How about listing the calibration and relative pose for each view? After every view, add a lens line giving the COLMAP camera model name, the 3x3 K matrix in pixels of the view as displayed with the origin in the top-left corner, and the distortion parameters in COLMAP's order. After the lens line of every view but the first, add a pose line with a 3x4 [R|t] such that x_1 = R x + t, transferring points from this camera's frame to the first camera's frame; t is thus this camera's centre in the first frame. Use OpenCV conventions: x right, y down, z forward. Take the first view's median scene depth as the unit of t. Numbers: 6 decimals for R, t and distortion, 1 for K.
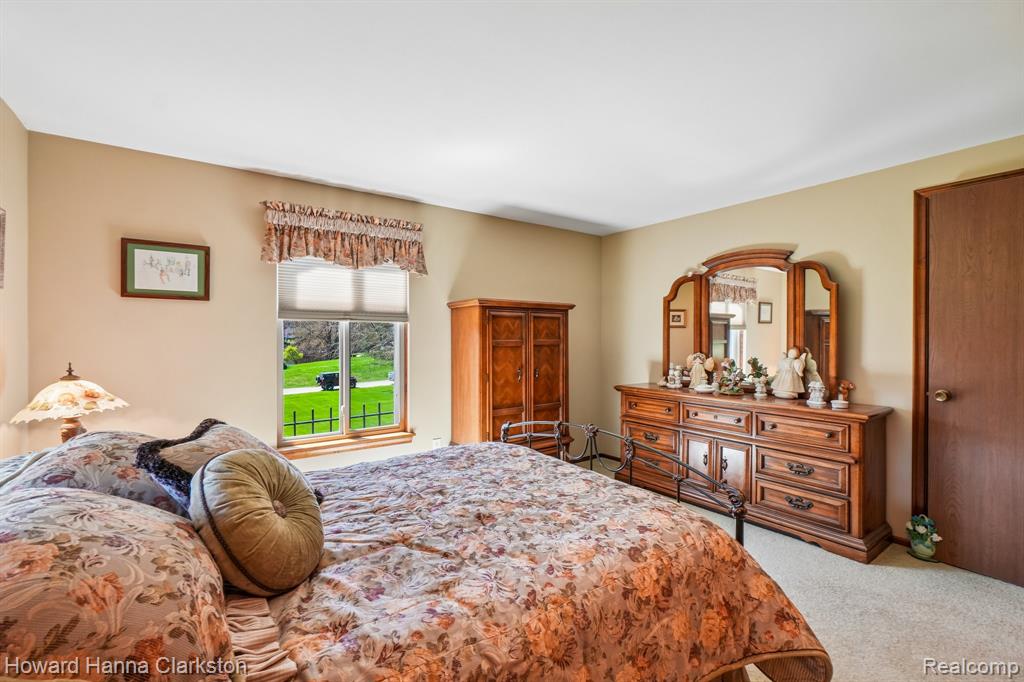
lens RADIAL K [[448.6, 0, 511.1], [0, 448.6, 339.4], [0, 0, 1]] dist [-0.001392, 0.000817]
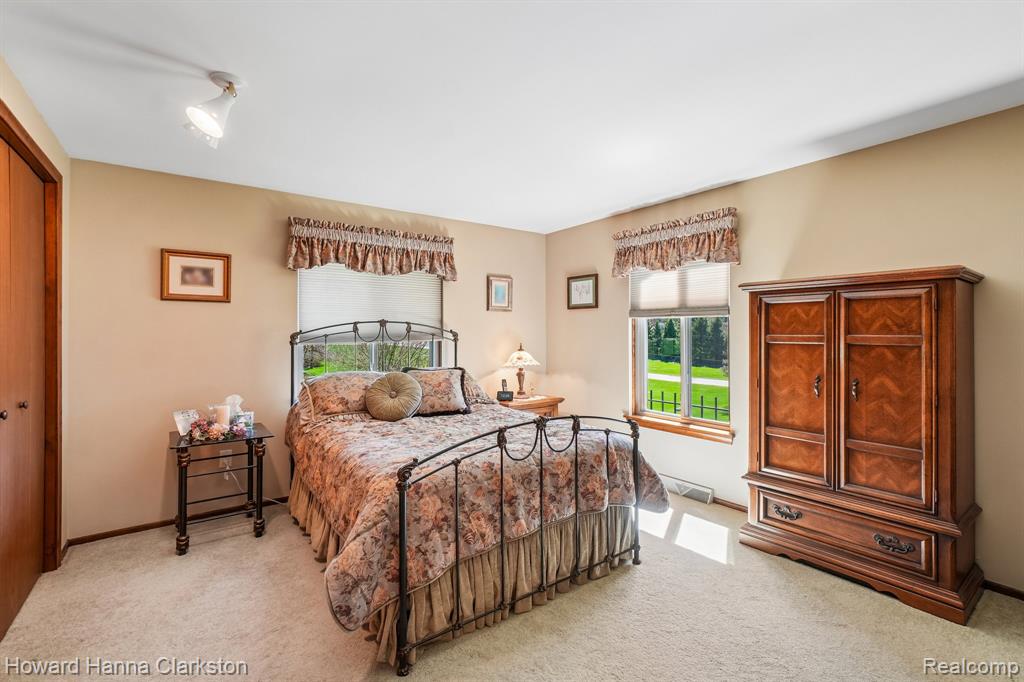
lens RADIAL K [[448.6, 0, 510.3], [0, 448.6, 333.9], [0, 0, 1]] dist [-0.001392, 0.000817]
pose [[0.016242, 0.005199, -0.999855, 0.779676], [-0.006015, 0.999969, 0.005101, -0.002078], [0.999850, 0.005932, 0.016273, 0.592664]]
